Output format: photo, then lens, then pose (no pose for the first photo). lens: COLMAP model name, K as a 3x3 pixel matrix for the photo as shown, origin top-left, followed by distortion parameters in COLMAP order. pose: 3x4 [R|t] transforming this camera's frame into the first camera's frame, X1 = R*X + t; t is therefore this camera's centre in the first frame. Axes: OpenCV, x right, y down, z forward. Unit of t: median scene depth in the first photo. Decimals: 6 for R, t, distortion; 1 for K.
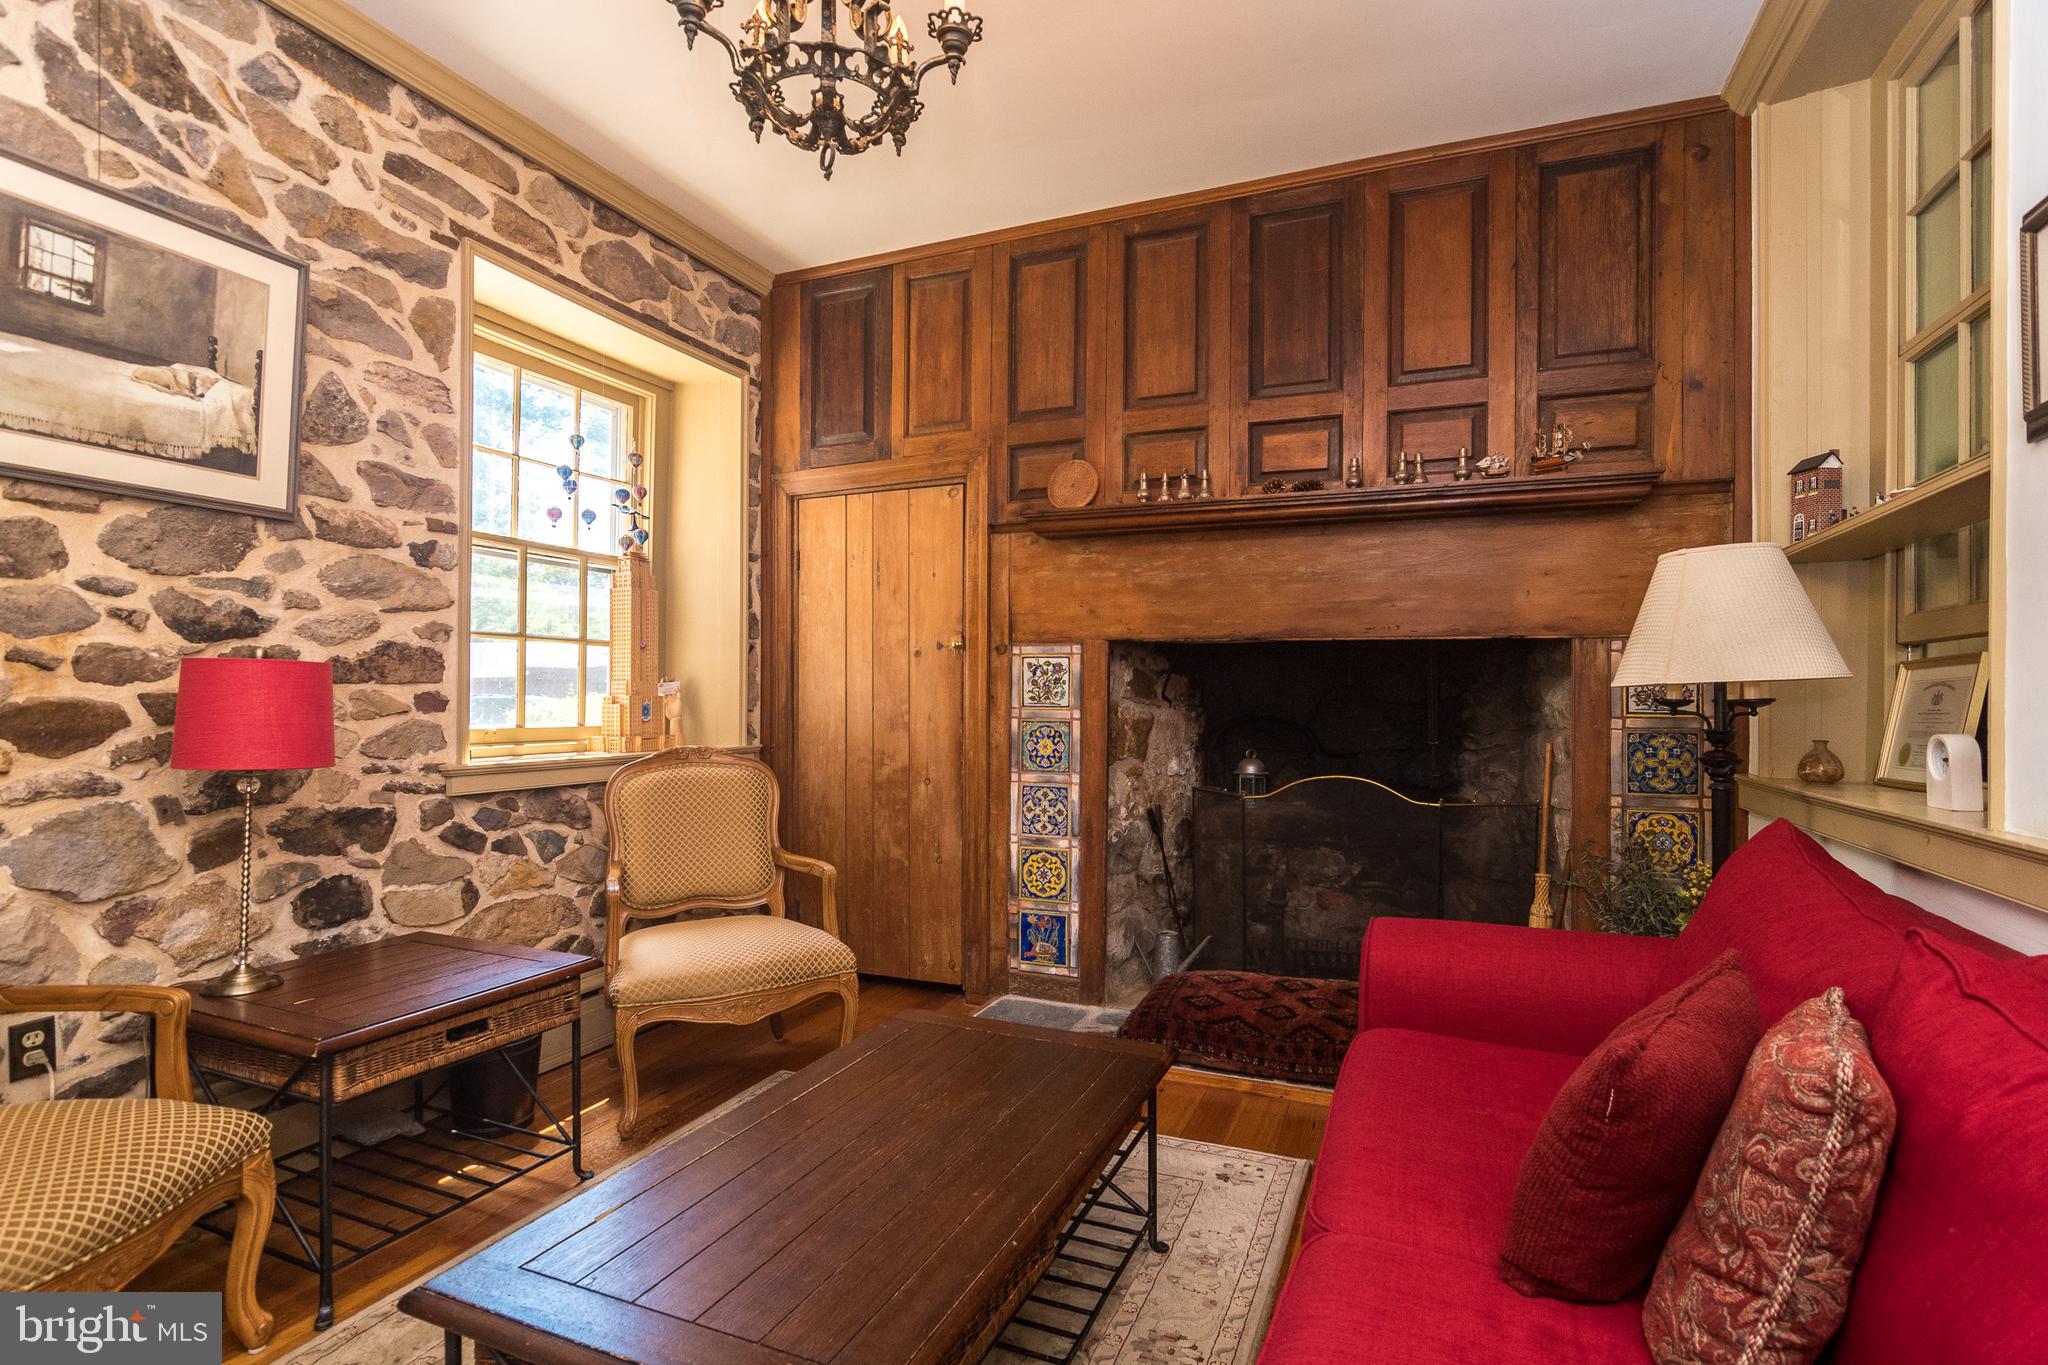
lens RADIAL K [[998.7, 0, 1024.6], [0, 998.7, 692.0], [0, 0, 1]] dist [-0.001061, 0.000904]
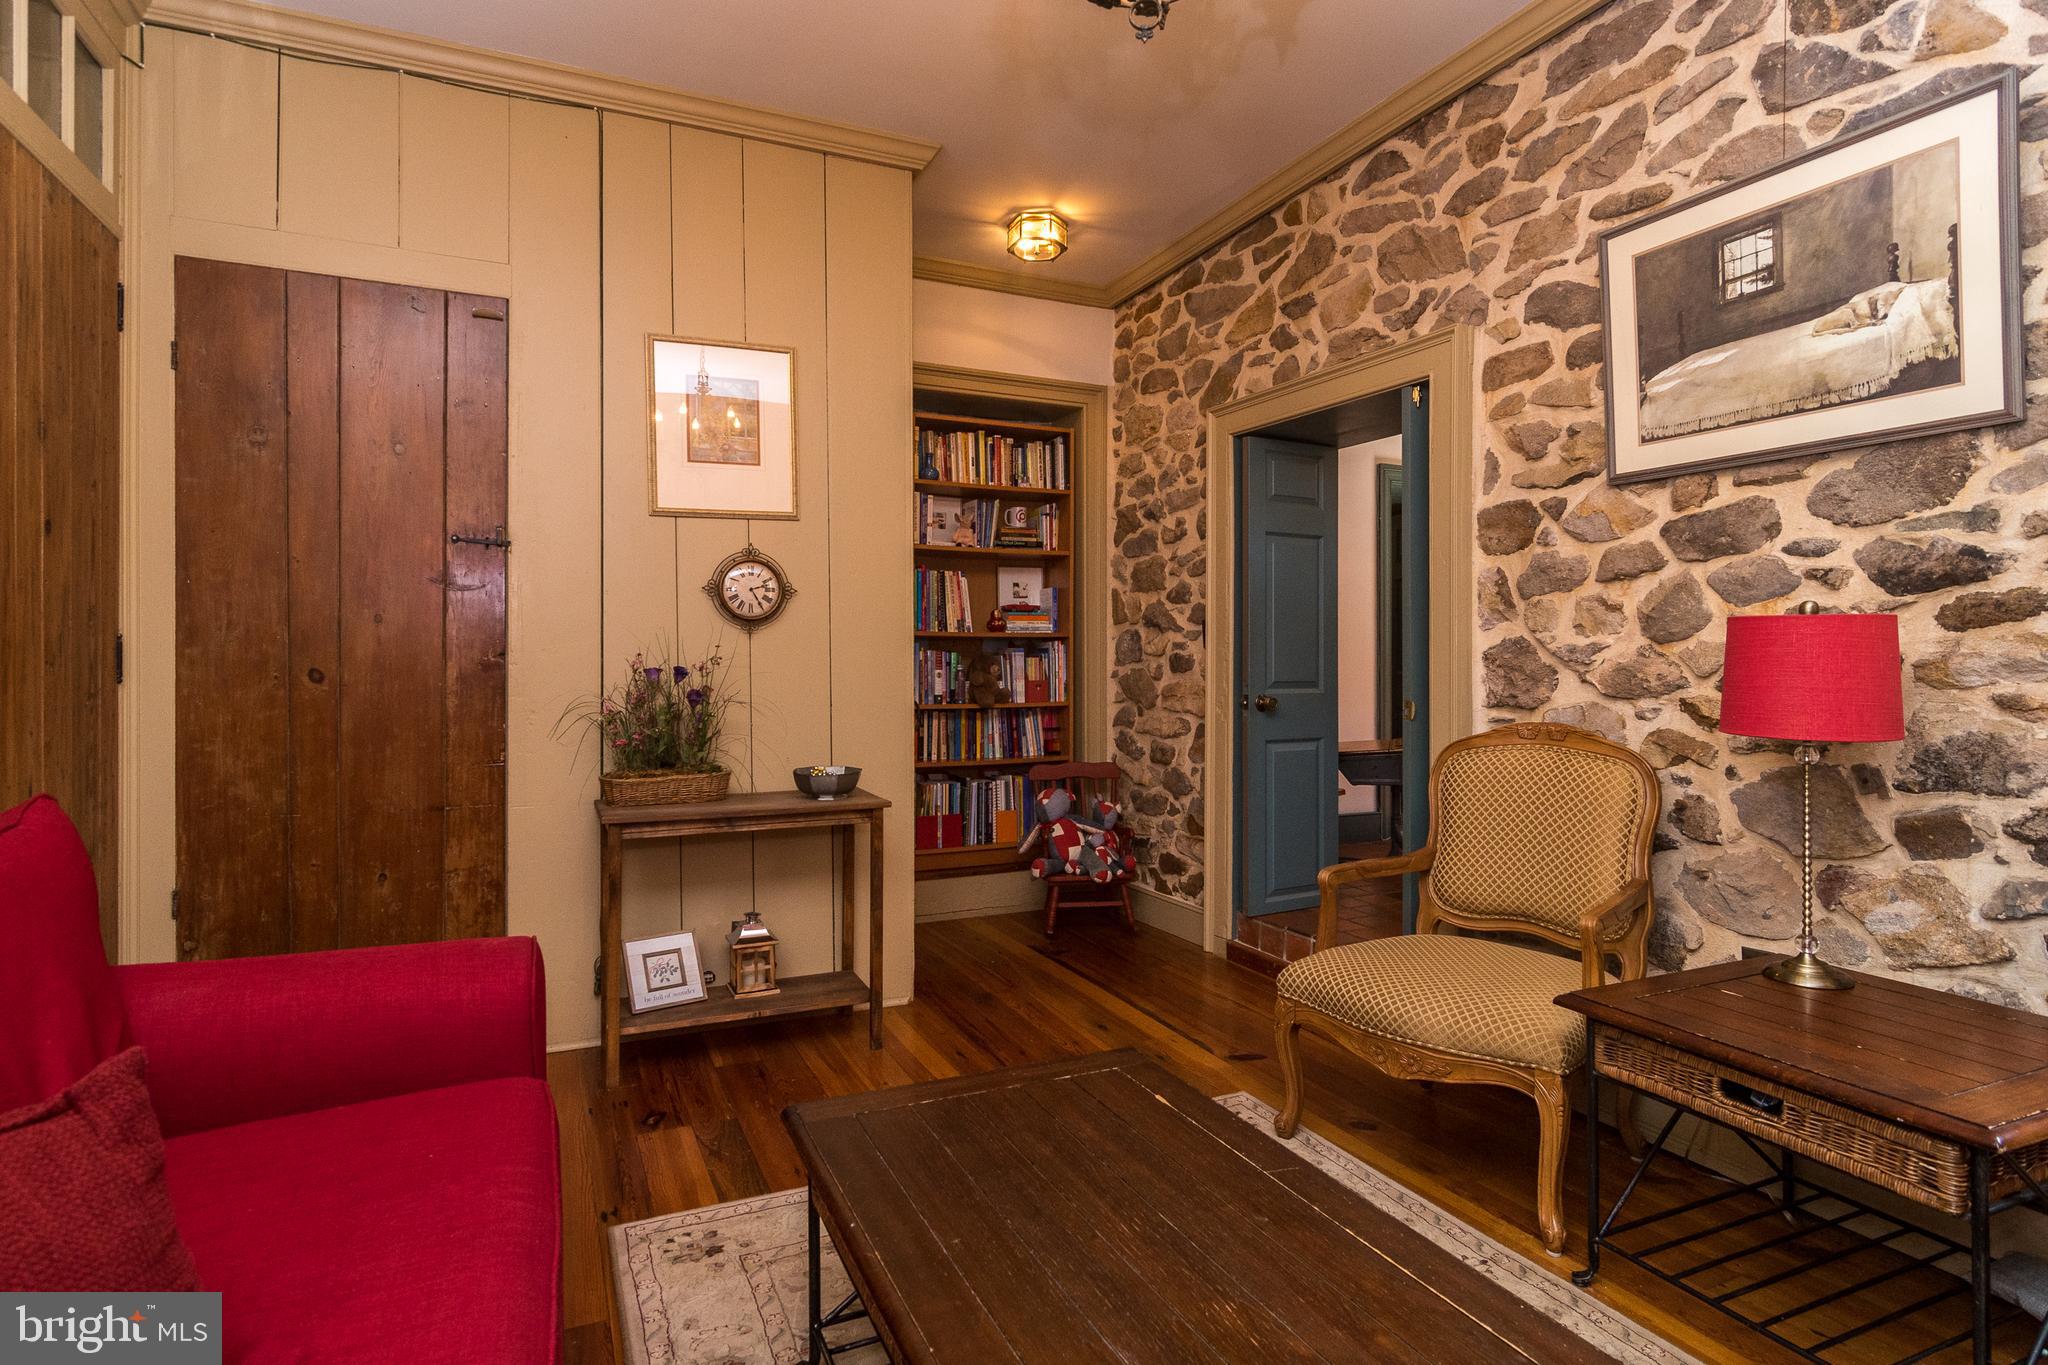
lens RADIAL K [[998.7, 0, 1028.2], [0, 998.7, 663.3], [0, 0, 1]] dist [-0.001061, 0.000904]
pose [[-0.651472, -0.003560, -0.758664, 0.345283], [0.001408, 0.999982, -0.005901, 0.014746], [0.758671, -0.004913, -0.651455, 1.014079]]
